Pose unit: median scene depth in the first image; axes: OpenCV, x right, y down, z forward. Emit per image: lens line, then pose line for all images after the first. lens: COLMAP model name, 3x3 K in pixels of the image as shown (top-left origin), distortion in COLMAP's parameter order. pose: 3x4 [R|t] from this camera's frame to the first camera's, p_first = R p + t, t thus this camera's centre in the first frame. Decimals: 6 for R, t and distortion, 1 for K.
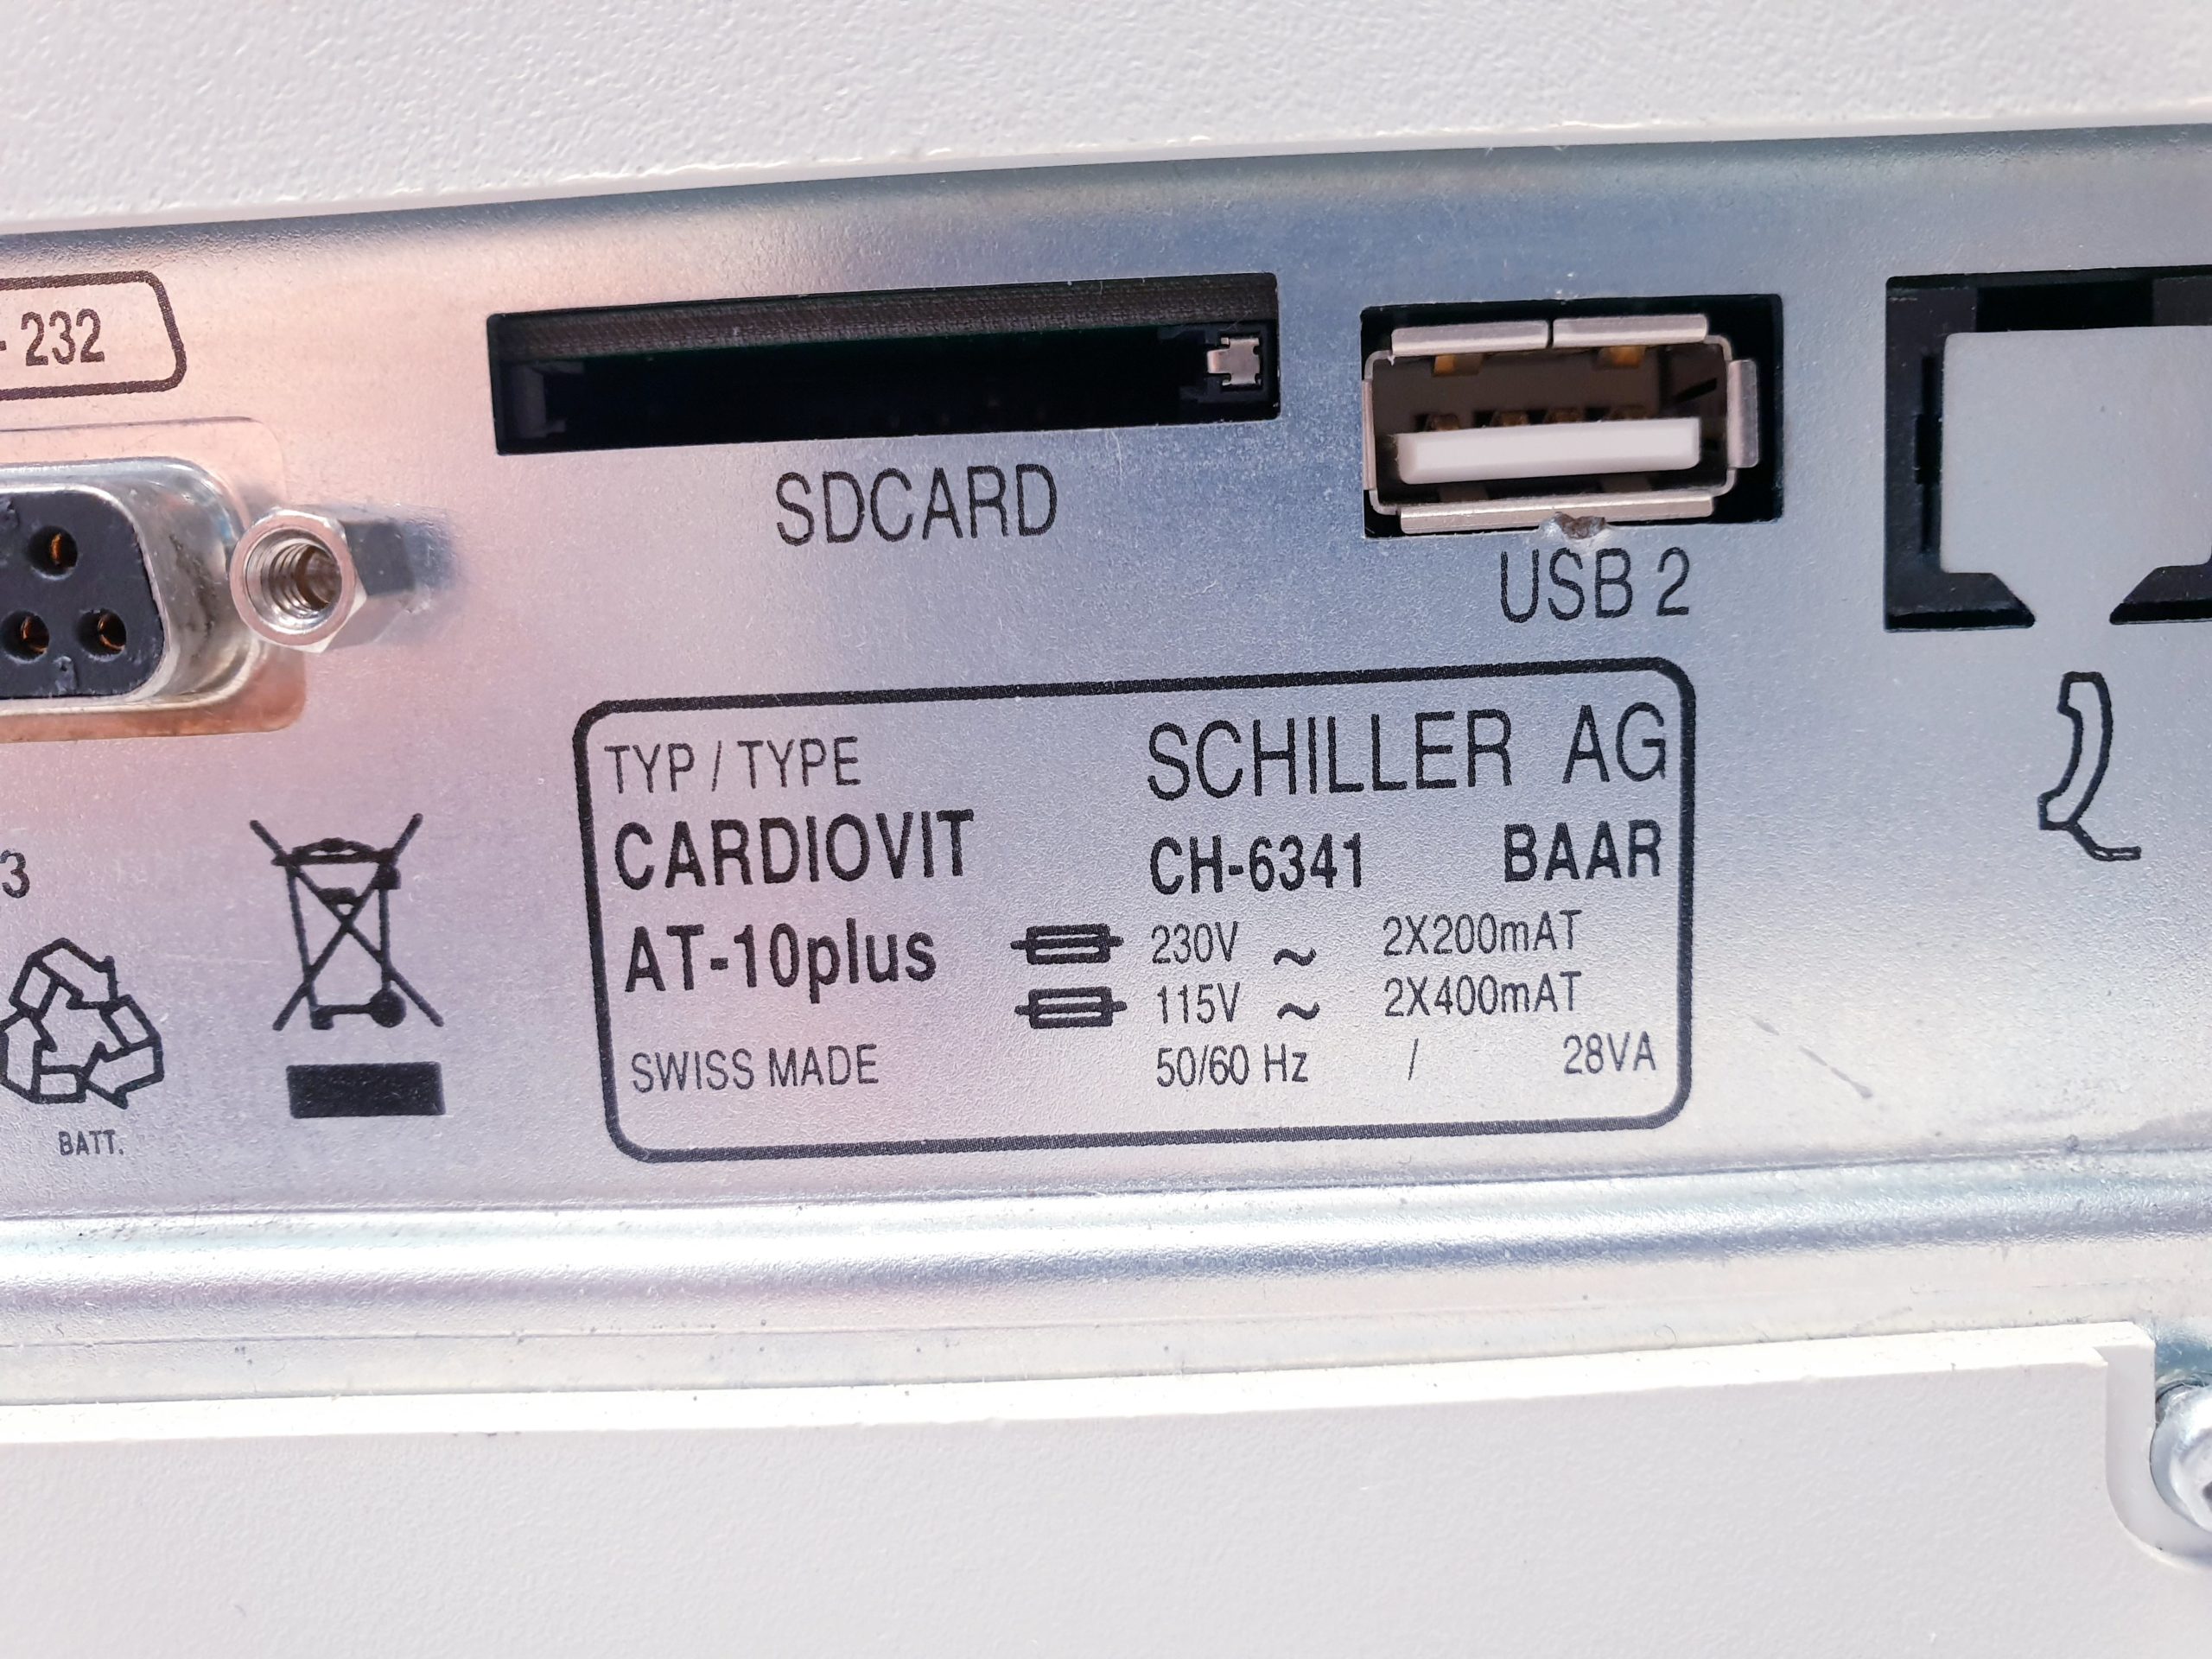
lens RADIAL K [[1673.9, 0, 1107.6], [0, 1673.9, 823.5], [0, 0, 1]] dist [-0.012666, -0.005501]
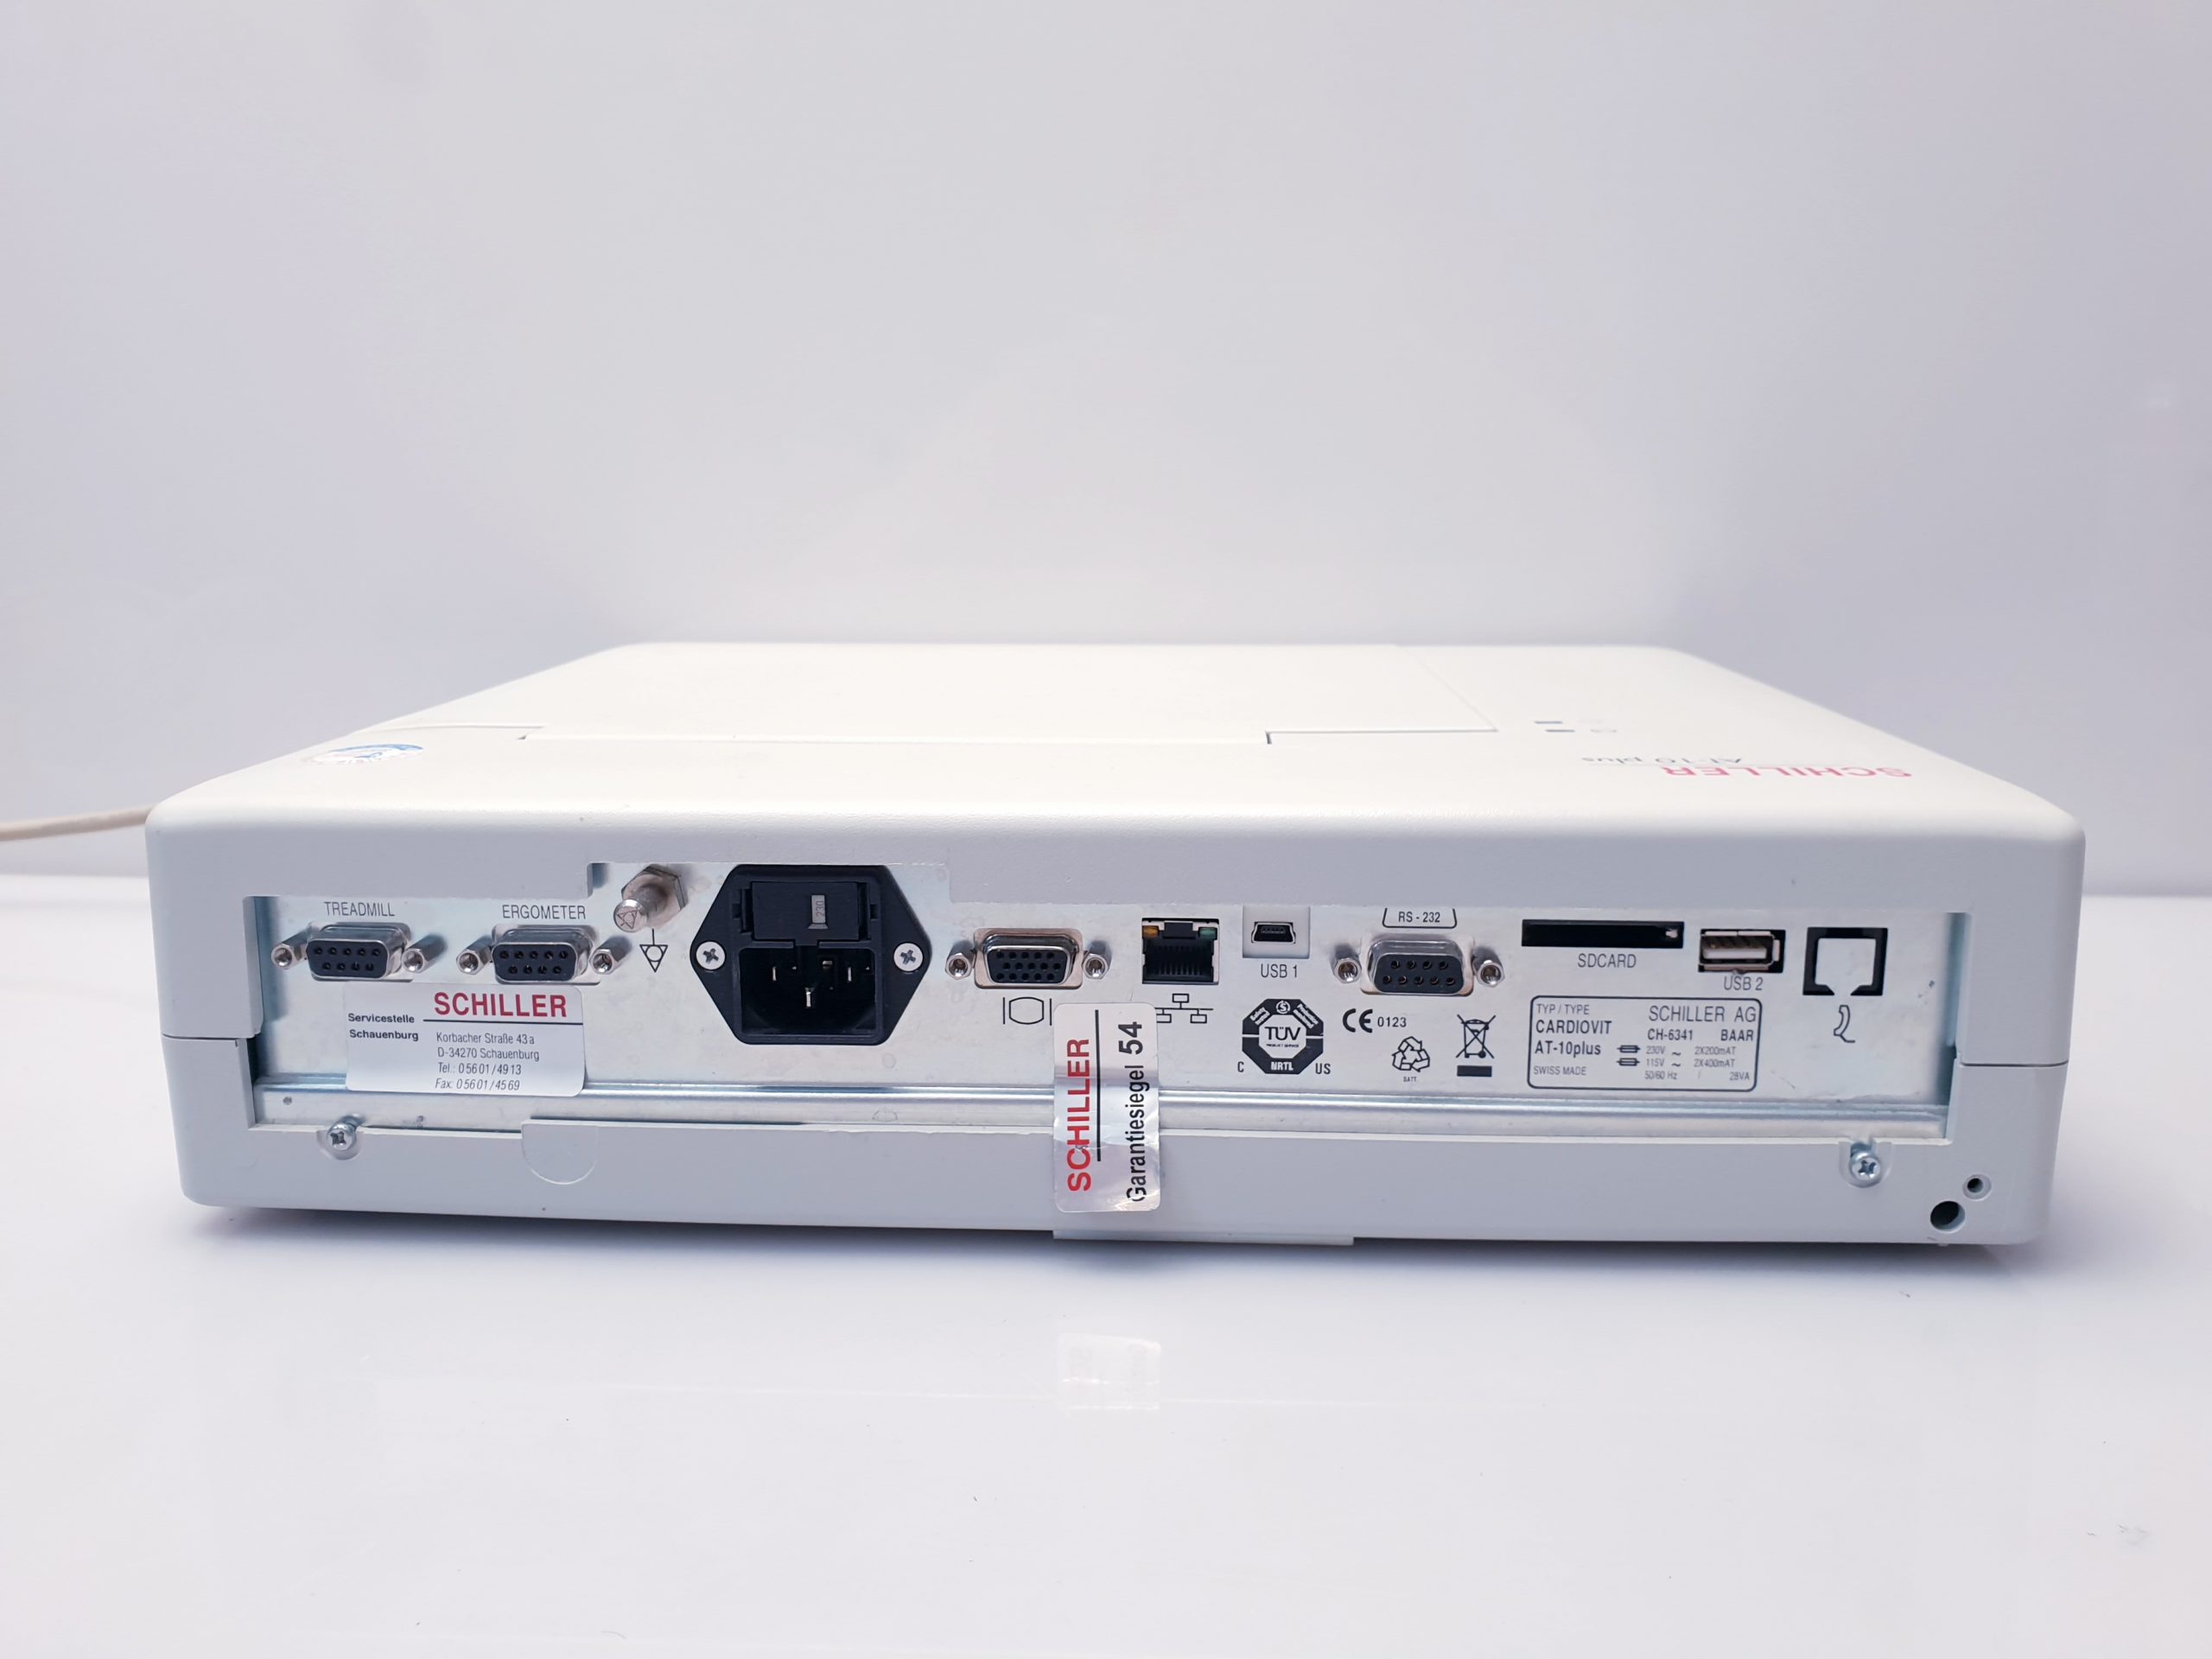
lens RADIAL K [[1673.9, 0, 1100.3], [0, 1673.9, 836.6], [0, 0, 1]] dist [-0.012666, -0.005501]
pose [[0.998378, 0.045576, -0.034133, -1.426937], [-0.044029, 0.998026, 0.044791, -0.696038], [0.036107, -0.043215, 0.998413, -3.893546]]
